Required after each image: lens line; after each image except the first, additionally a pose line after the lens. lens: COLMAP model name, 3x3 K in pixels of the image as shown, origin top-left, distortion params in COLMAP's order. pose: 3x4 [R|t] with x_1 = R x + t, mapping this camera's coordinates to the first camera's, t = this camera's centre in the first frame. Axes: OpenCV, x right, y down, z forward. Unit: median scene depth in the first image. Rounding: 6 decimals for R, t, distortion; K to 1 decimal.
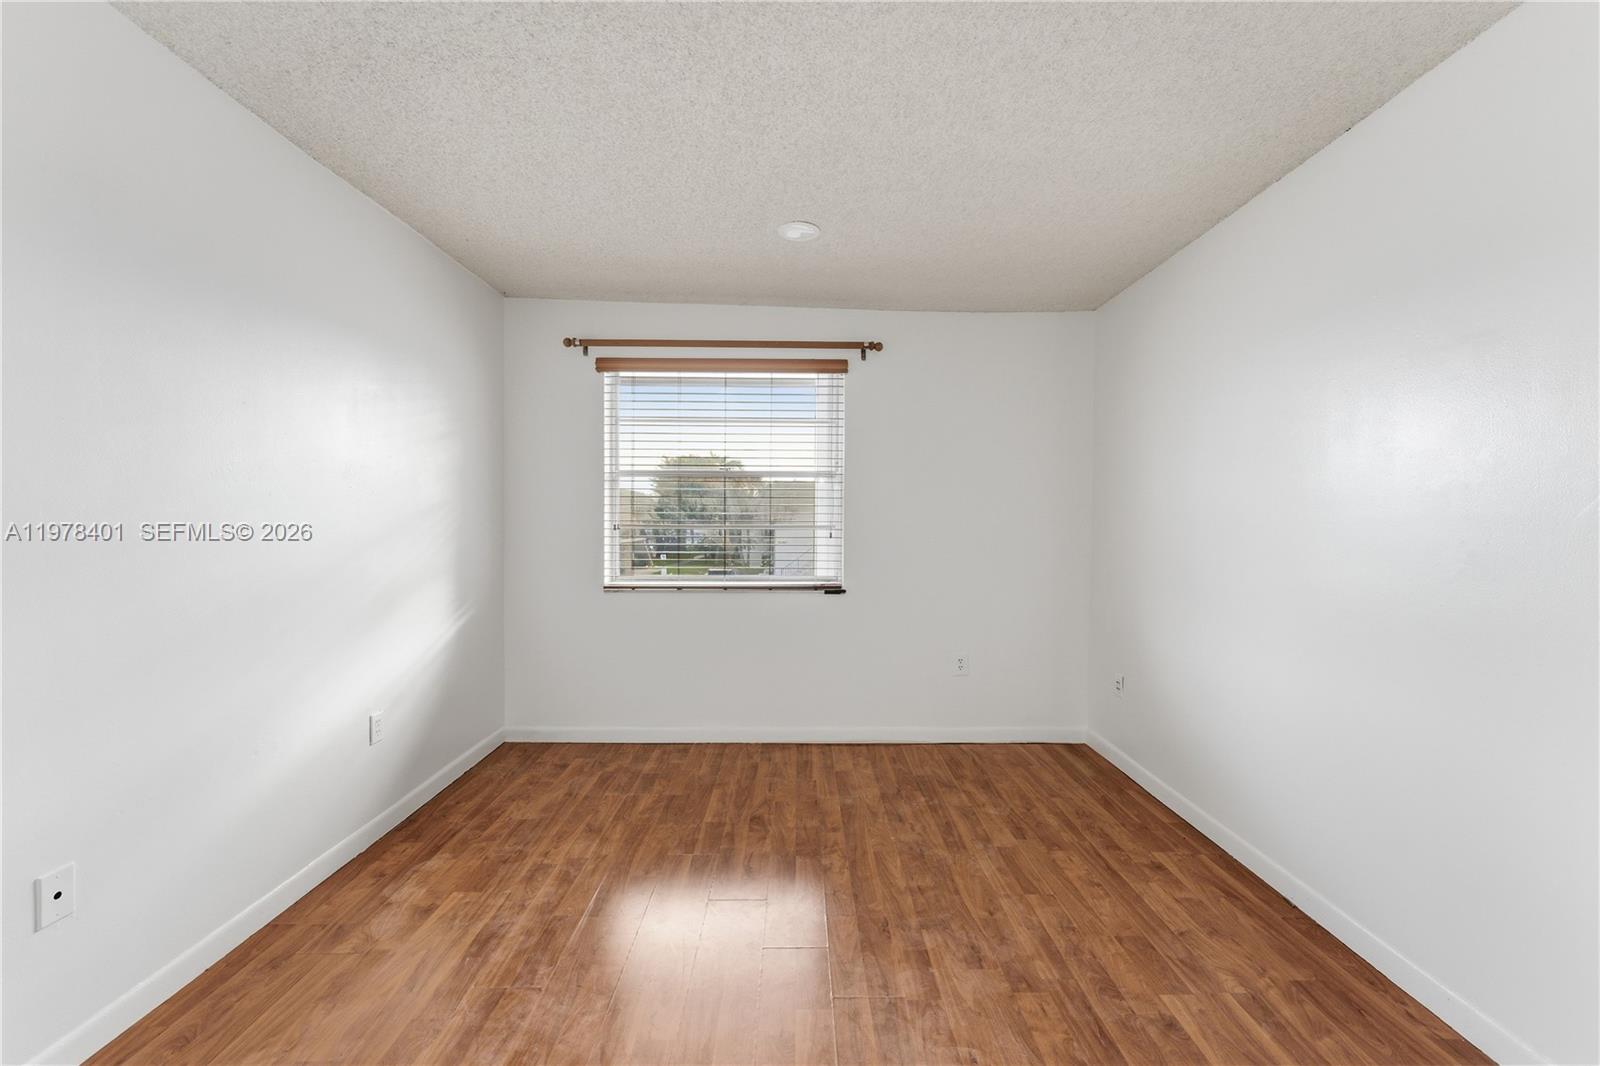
lens RADIAL K [[647.1, 0, 806.6], [0, 647.1, 526.8], [0, 0, 1]] dist [-0.004731, 0.002143]
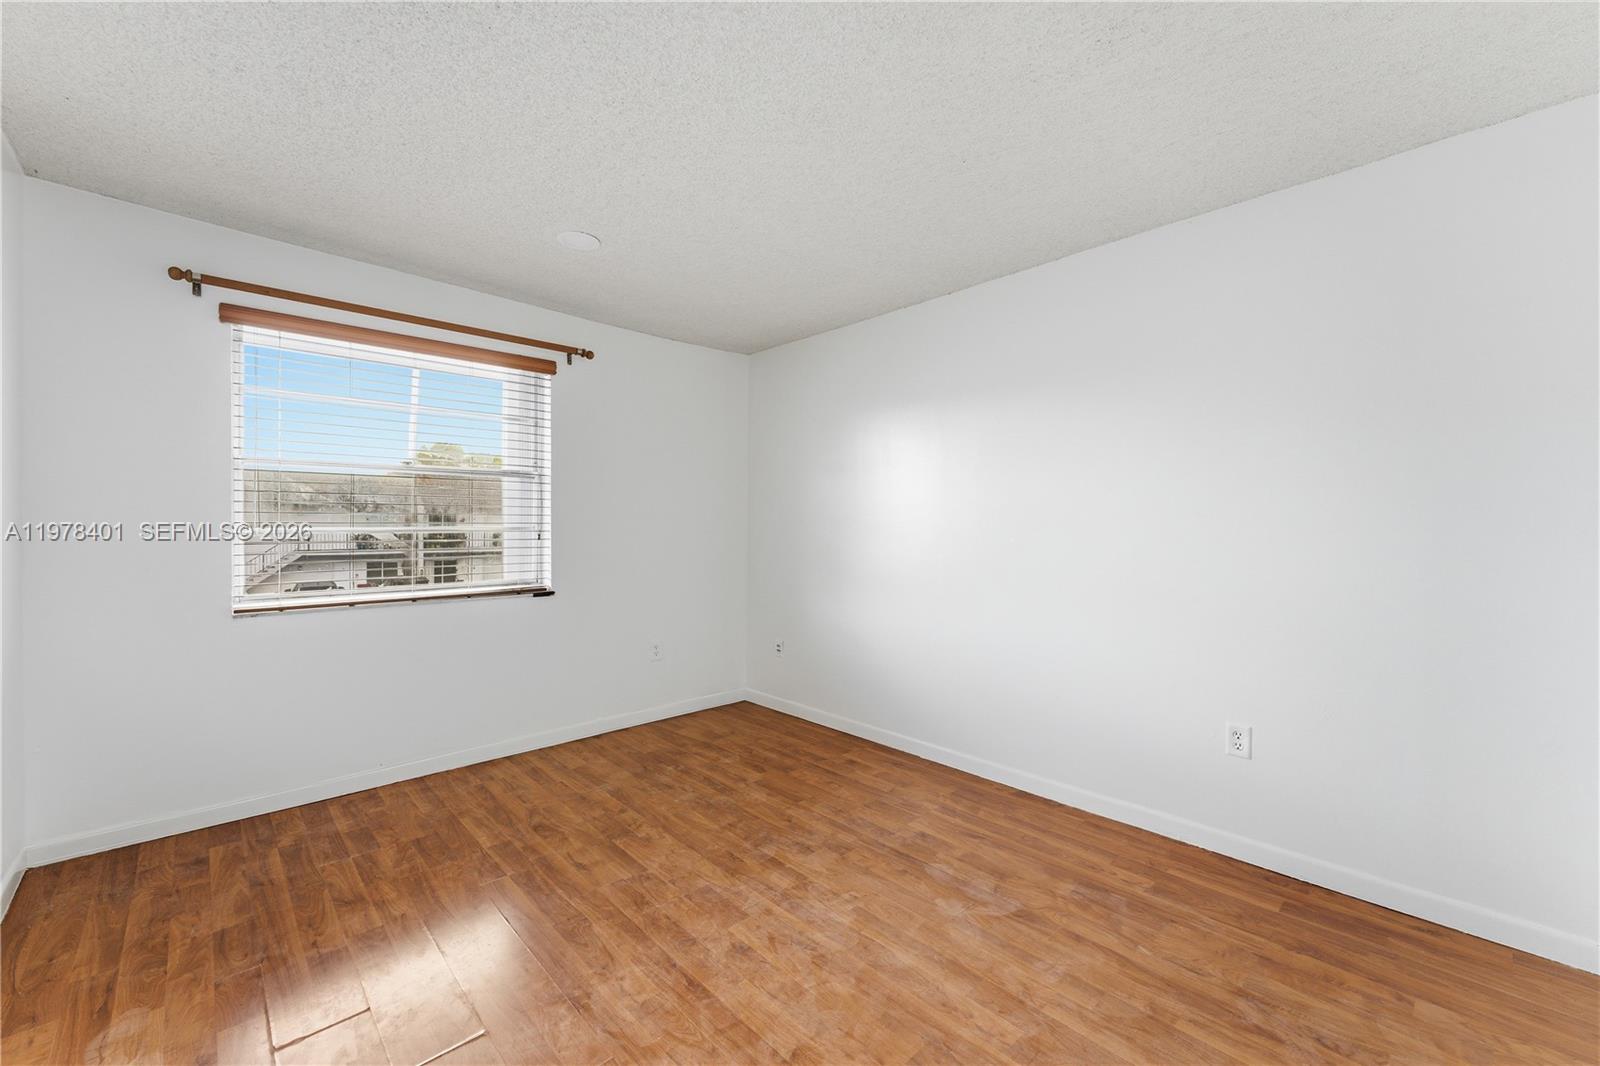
lens RADIAL K [[647.1, 0, 803.5], [0, 647.1, 520.6], [0, 0, 1]] dist [-0.004731, 0.002143]
pose [[0.732755, -0.000221, 0.680493, -0.450304], [0.006923, 0.999951, -0.007129, -0.002399], [-0.680457, 0.009935, 0.732720, 0.007724]]
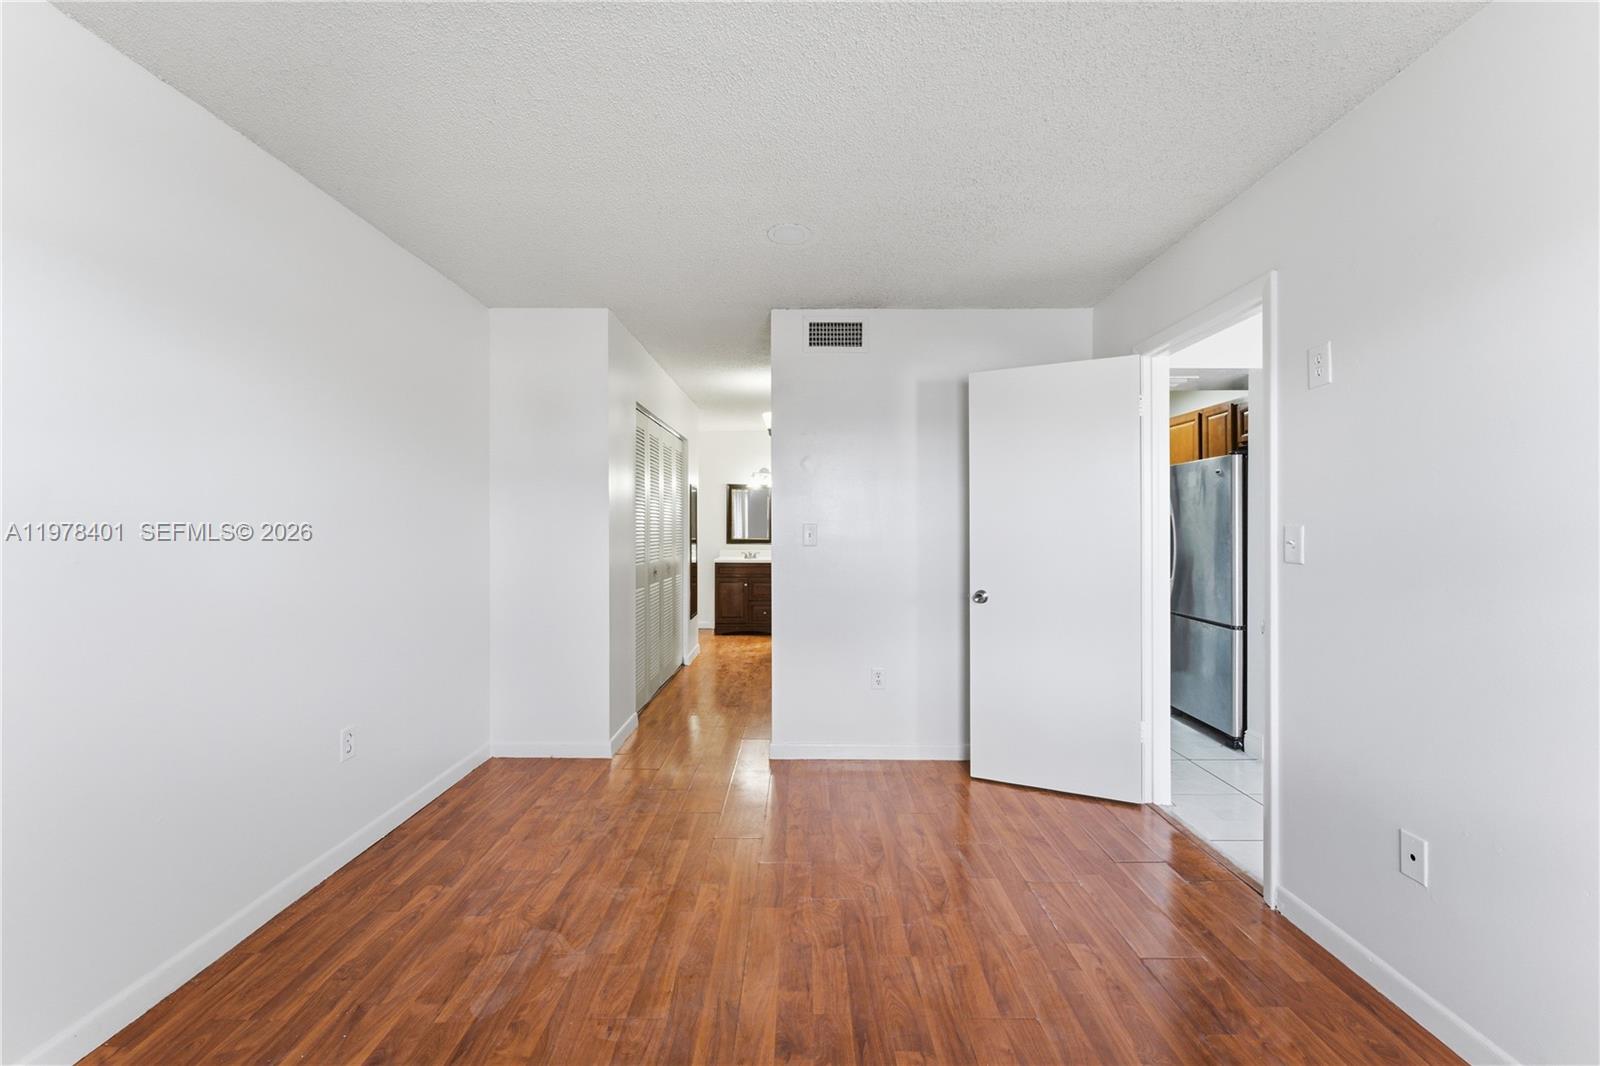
lens RADIAL K [[647.1, 0, 797.9], [0, 647.1, 530.4], [0, 0, 1]] dist [-0.004731, 0.002143]
pose [[-0.999817, -0.006342, 0.018076, -0.038766], [-0.006162, 0.999931, 0.009987, -0.011220], [-0.018138, 0.009874, -0.999787, 1.152595]]
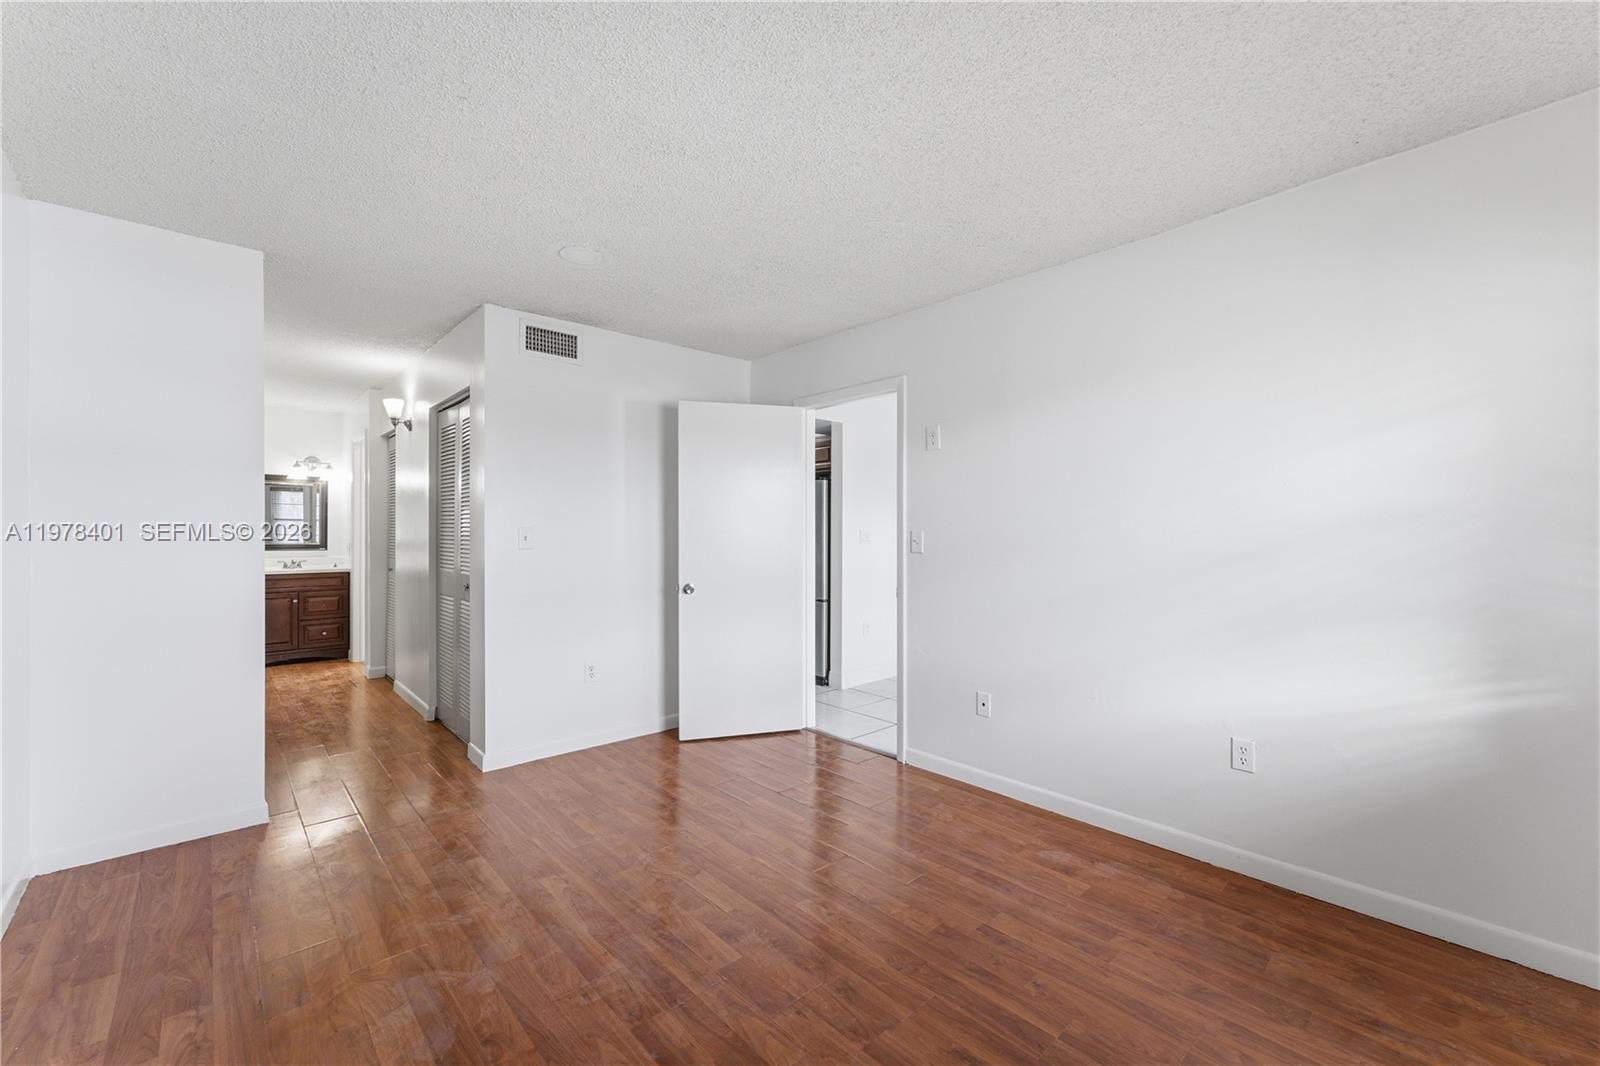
lens RADIAL K [[647.1, 0, 795.3], [0, 647.1, 528.5], [0, 0, 1]] dist [-0.004731, 0.002143]
pose [[-0.749626, -0.009419, -0.661794, 0.420772], [-0.010159, 0.999945, -0.002724, -0.009845], [0.661783, 0.004681, -0.749681, 1.183742]]
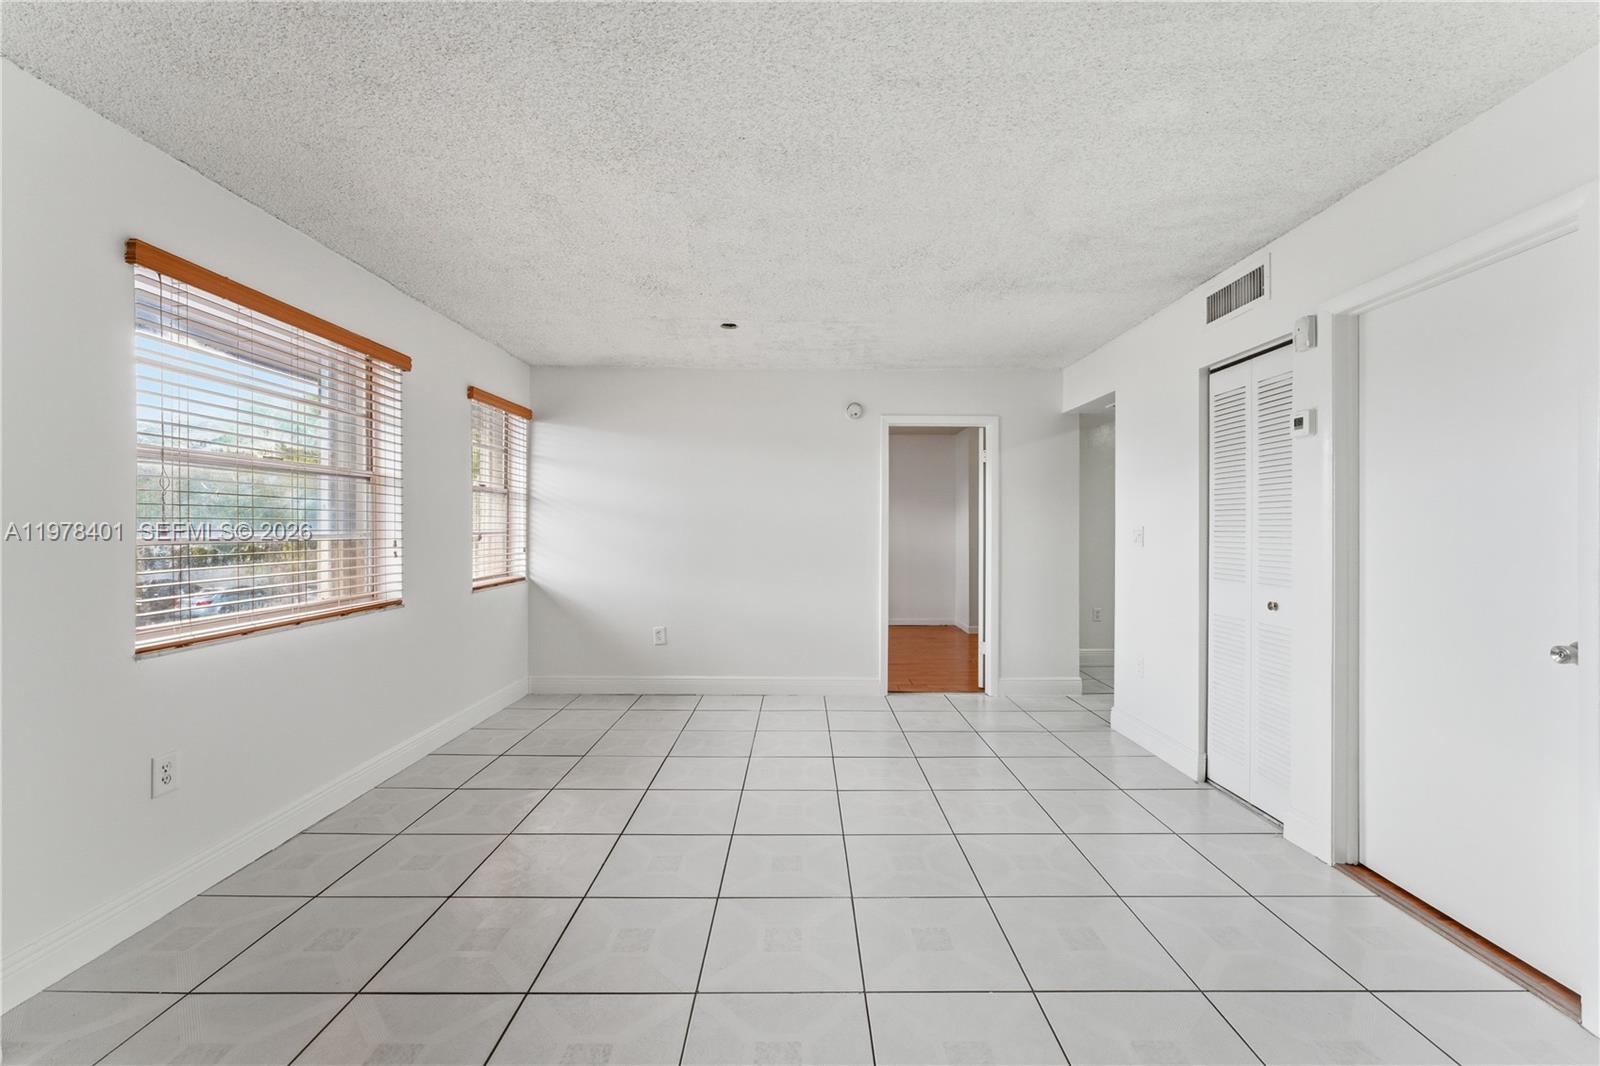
lens RADIAL K [[647.1, 0, 798.8], [0, 647.1, 527.6], [0, 0, 1]] dist [-0.004731, 0.002143]
pose [[0.012937, -0.005587, 0.999901, -1.161605], [0.010064, 0.999934, 0.005456, -0.012835], [-0.999866, 0.009993, 0.012993, 0.567174]]
